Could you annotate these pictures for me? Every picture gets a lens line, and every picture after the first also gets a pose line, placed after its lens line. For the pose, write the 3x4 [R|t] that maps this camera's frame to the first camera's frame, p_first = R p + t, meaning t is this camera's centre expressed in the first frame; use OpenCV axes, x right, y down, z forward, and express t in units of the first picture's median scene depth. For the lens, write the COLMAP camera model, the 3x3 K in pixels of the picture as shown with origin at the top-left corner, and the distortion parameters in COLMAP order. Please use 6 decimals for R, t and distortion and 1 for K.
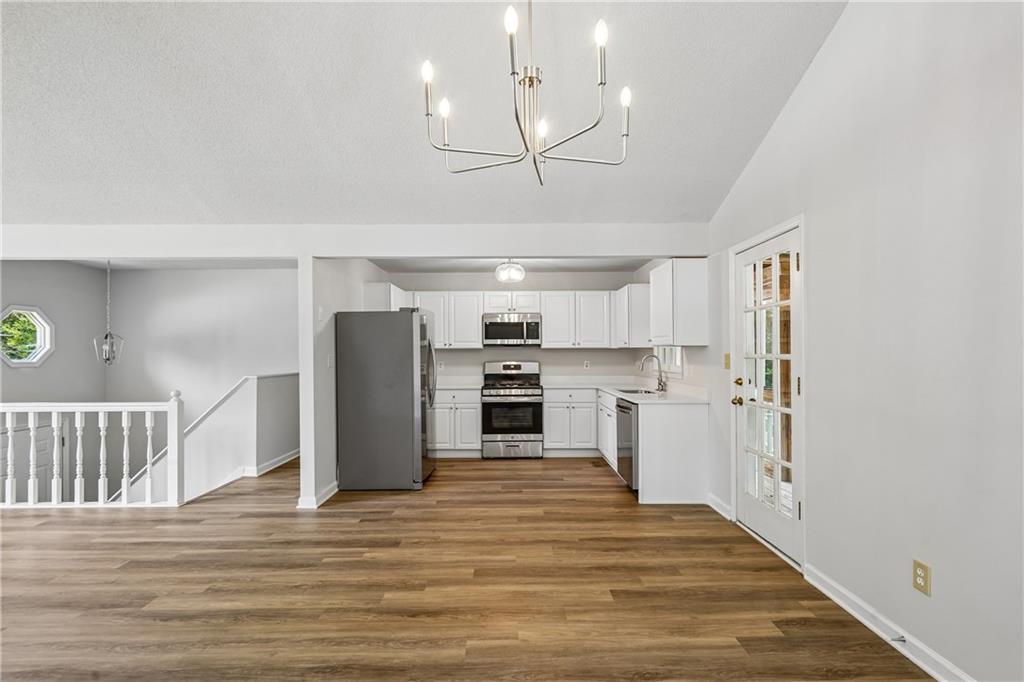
lens RADIAL K [[455.6, 0, 510.2], [0, 455.6, 354.8], [0, 0, 1]] dist [0.000193, 0.000044]
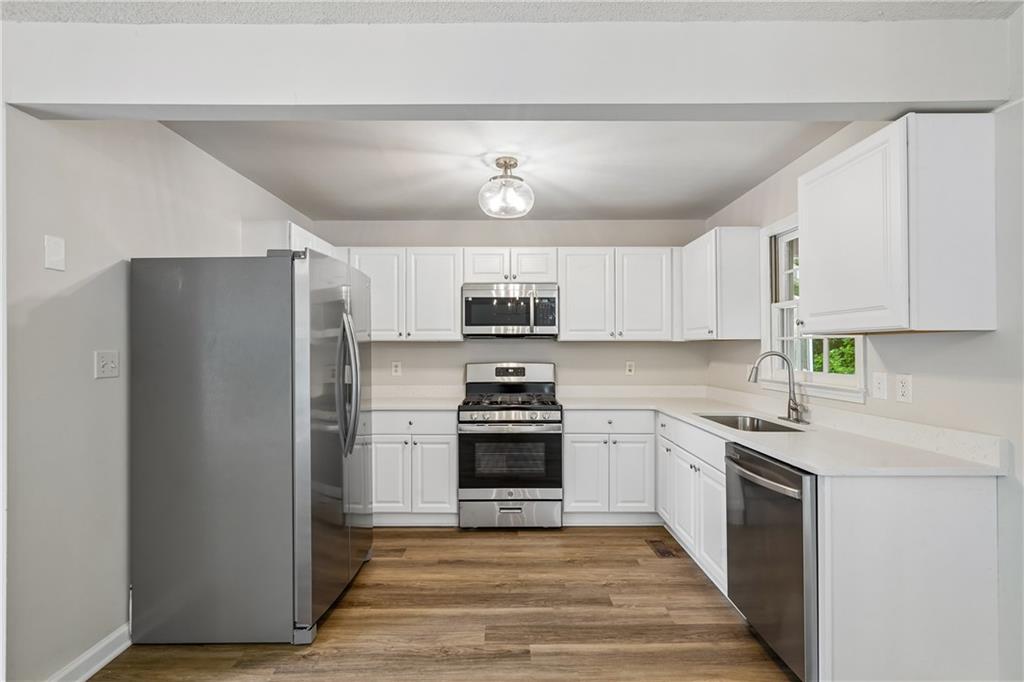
lens RADIAL K [[465.3, 0, 509.6], [0, 465.3, 346.5], [0, 0, 1]] dist [-0.000738, 0.000204]
pose [[0.999994, 0.003130, -0.001643, 0.004332], [-0.003147, 0.999938, -0.010637, -0.000162], [0.001609, 0.010642, 0.999942, 0.401698]]
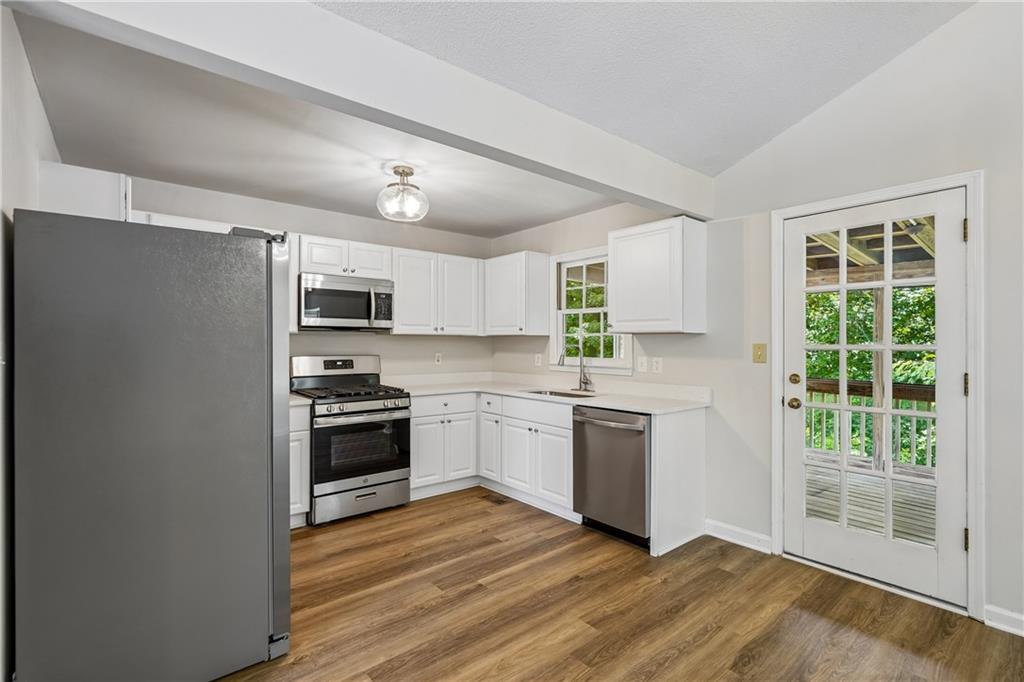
lens RADIAL K [[471.2, 0, 499.7], [0, 471.2, 341.9], [0, 0, 1]] dist [0.000969, 0.000332]
pose [[0.781494, 0.007931, 0.623862, -0.244213], [-0.003194, 0.999957, -0.008712, 0.002143], [-0.623904, 0.004815, 0.781486, 0.397174]]
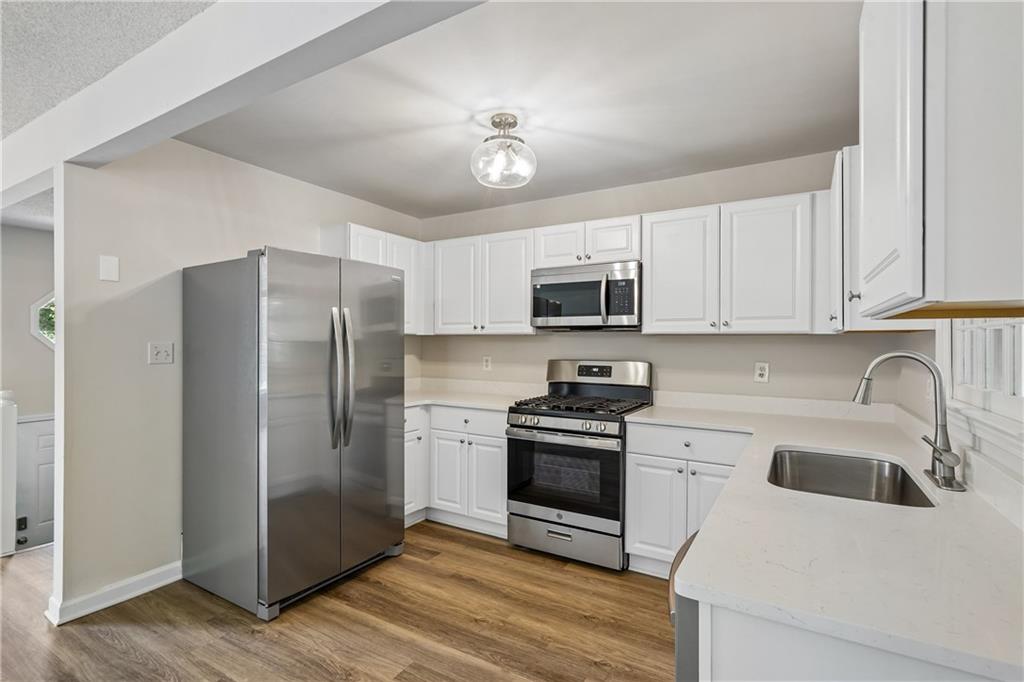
lens RADIAL K [[479.4, 0, 509.5], [0, 479.4, 343.6], [0, 0, 1]] dist [-0.000627, 0.000270]
pose [[0.859620, 0.010742, -0.510822, 0.216589], [-0.012393, 0.999923, 0.000172, -0.002668], [0.510784, 0.006183, 0.859687, 0.526179]]
